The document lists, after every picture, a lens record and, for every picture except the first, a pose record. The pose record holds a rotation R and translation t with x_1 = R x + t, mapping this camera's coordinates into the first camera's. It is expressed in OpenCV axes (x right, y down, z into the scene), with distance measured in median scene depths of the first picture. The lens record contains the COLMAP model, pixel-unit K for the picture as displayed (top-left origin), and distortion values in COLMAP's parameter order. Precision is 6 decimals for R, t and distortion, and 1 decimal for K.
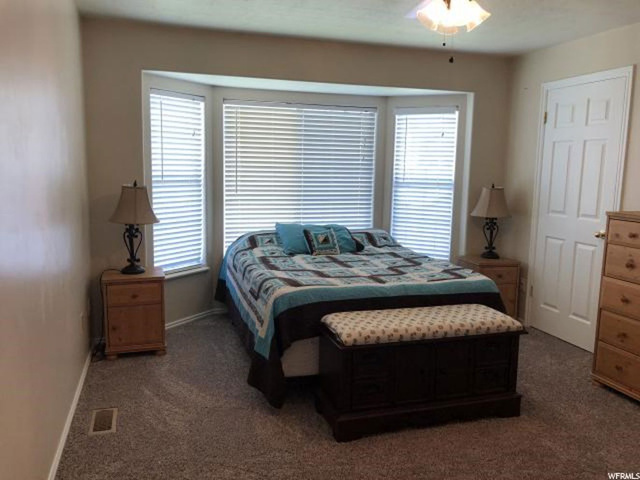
lens RADIAL K [[519.2, 0, 317.7], [0, 519.2, 237.4], [0, 0, 1]] dist [-0.007145, -0.007497]
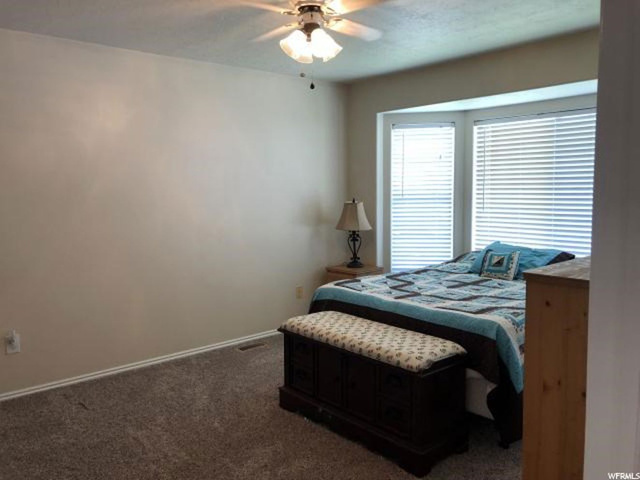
lens RADIAL K [[519.2, 0, 317.7], [0, 519.2, 237.4], [0, 0, 1]] dist [-0.007145, -0.007497]
pose [[0.424510, 0.055493, -0.903721, 0.716501], [-0.097439, 0.995123, 0.015335, -0.017968], [0.900165, 0.081548, 0.427847, 0.307286]]
